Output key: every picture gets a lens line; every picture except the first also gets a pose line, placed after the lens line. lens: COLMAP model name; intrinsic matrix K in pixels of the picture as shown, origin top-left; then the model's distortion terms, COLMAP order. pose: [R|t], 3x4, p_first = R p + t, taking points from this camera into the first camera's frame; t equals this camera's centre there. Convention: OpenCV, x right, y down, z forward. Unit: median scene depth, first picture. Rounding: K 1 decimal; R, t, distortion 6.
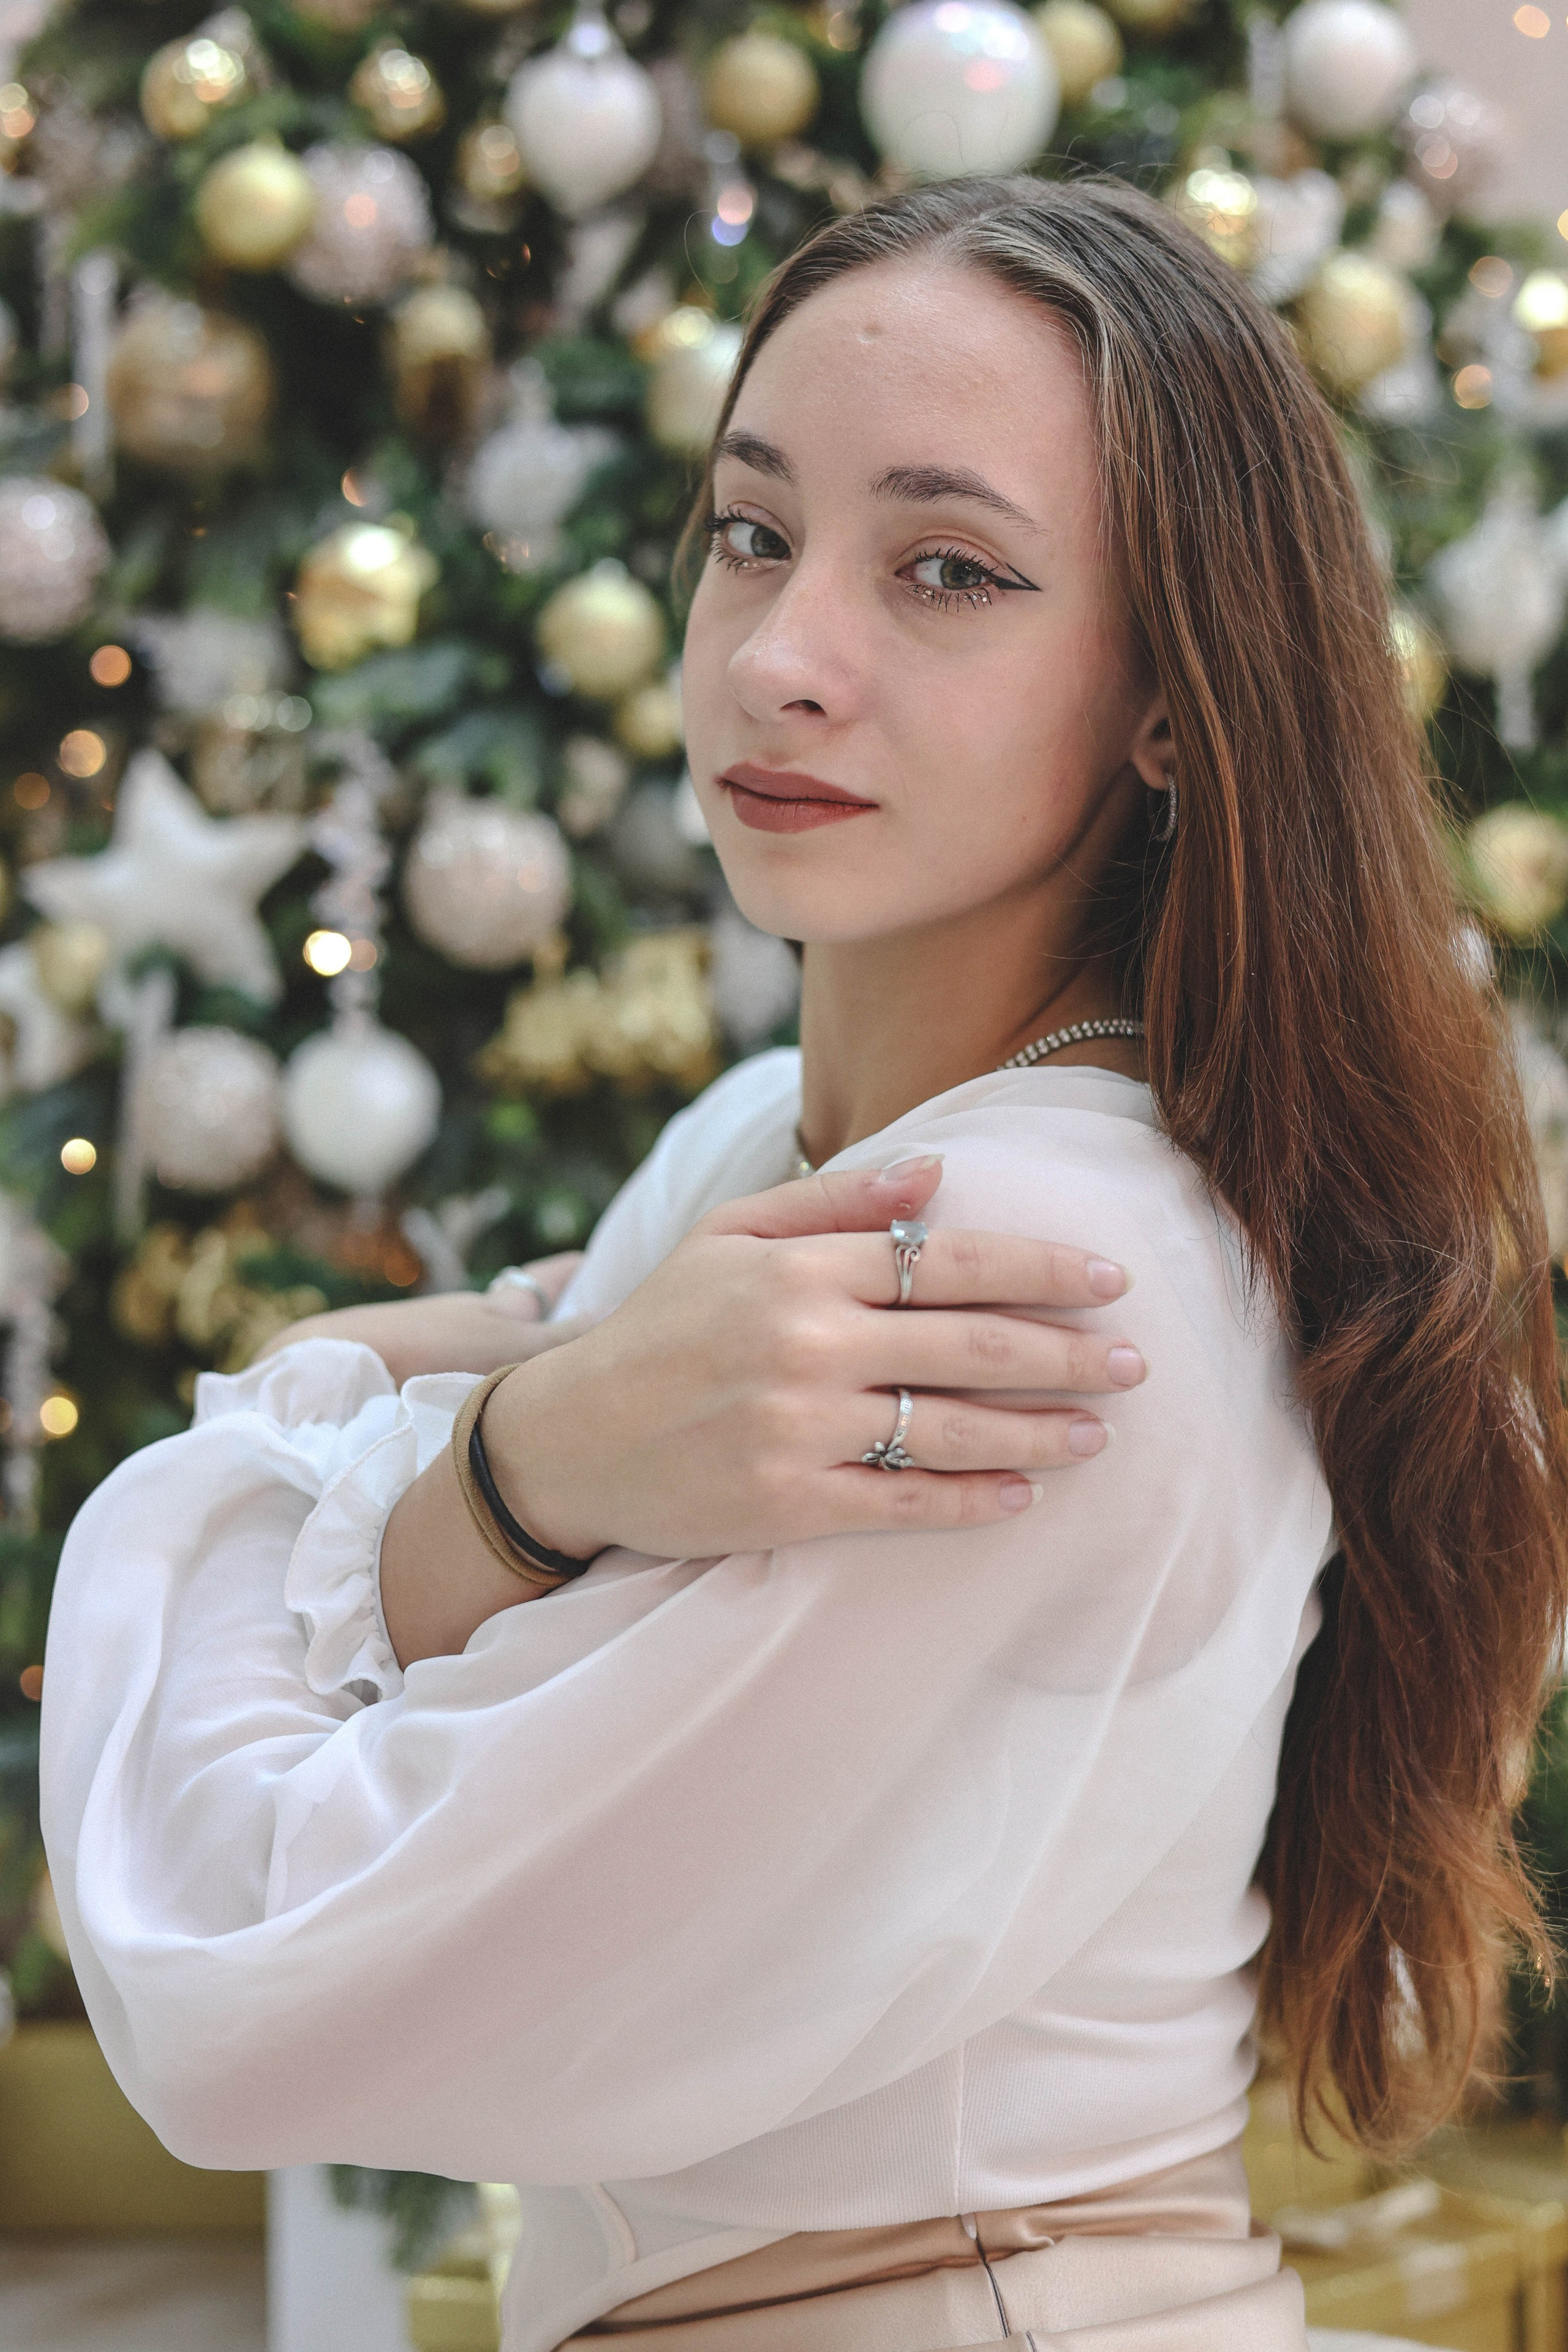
lens RADIAL K [[3433.9, 0, 825.8], [0, 3433.9, 1173.0], [0, 0, 1]] dist [0.003710, 0.002593]
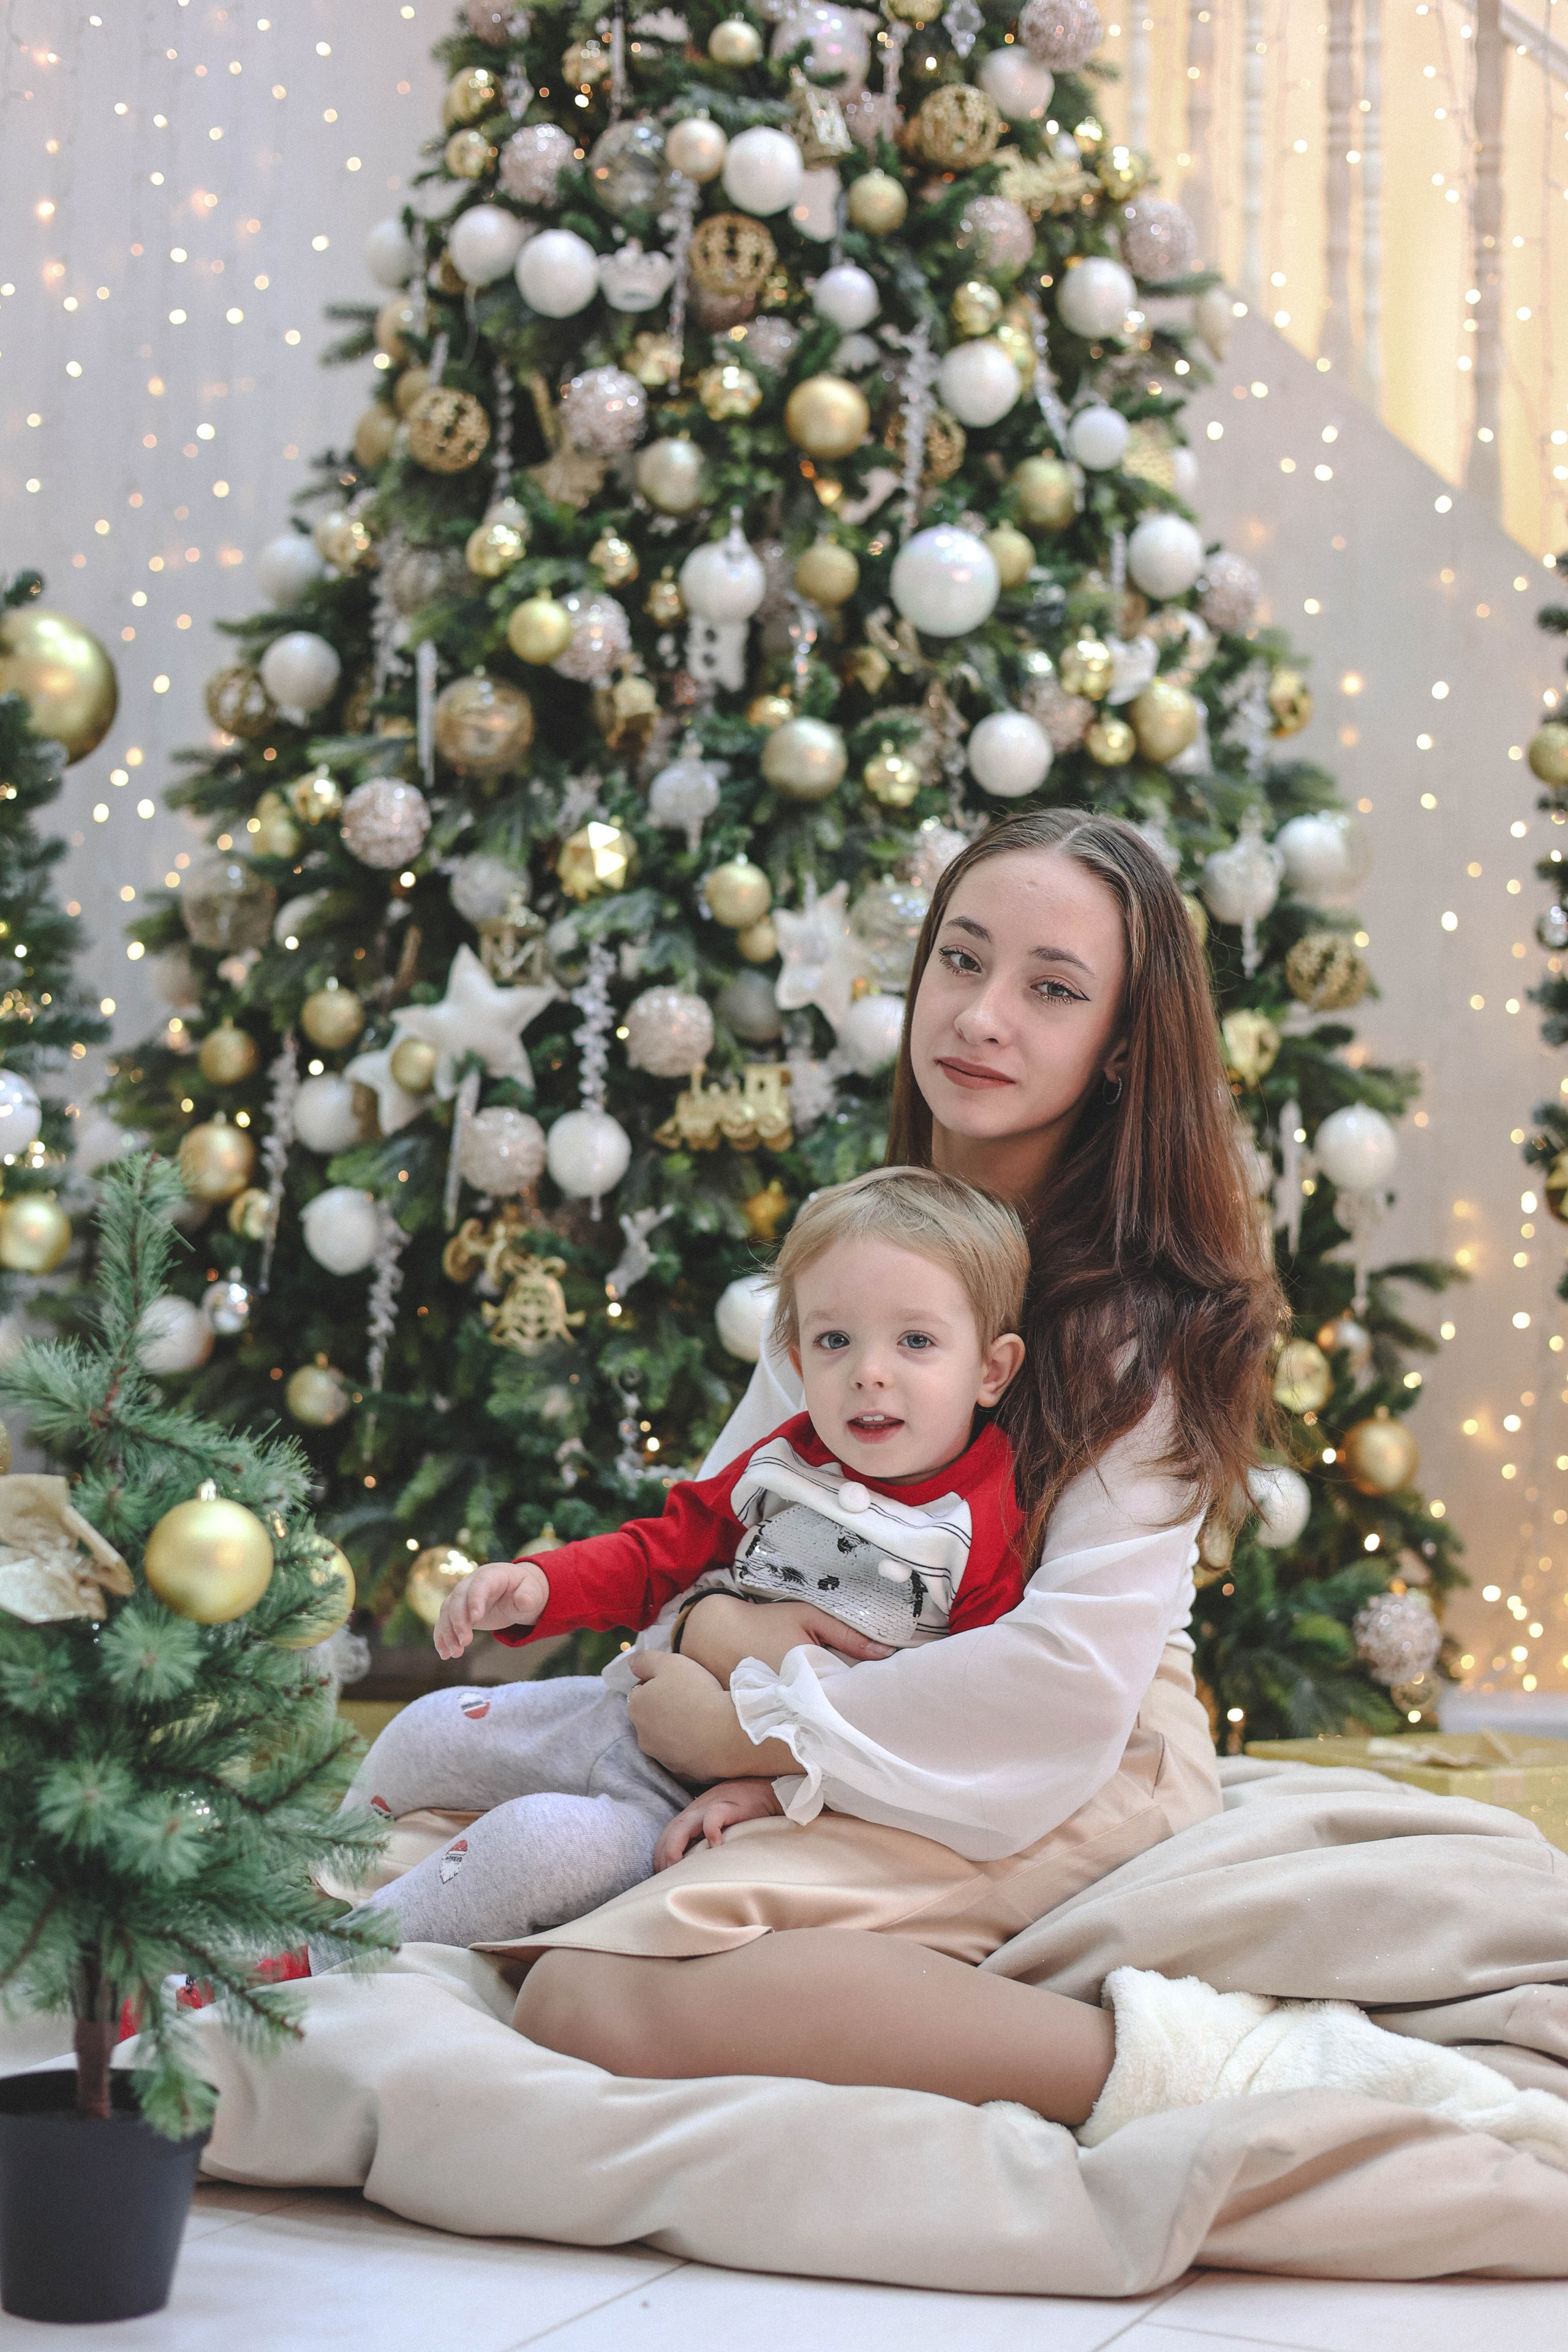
lens RADIAL K [[3275.1, 0, 784.0], [0, 3275.1, 1176.0], [0, 0, 1]] dist [0.009592, -0.063138]
pose [[0.998483, 0.037295, 0.040503, -0.097204], [-0.036987, 0.999281, -0.008324, 0.002310], [-0.040784, 0.006814, 0.999145, -0.645733]]
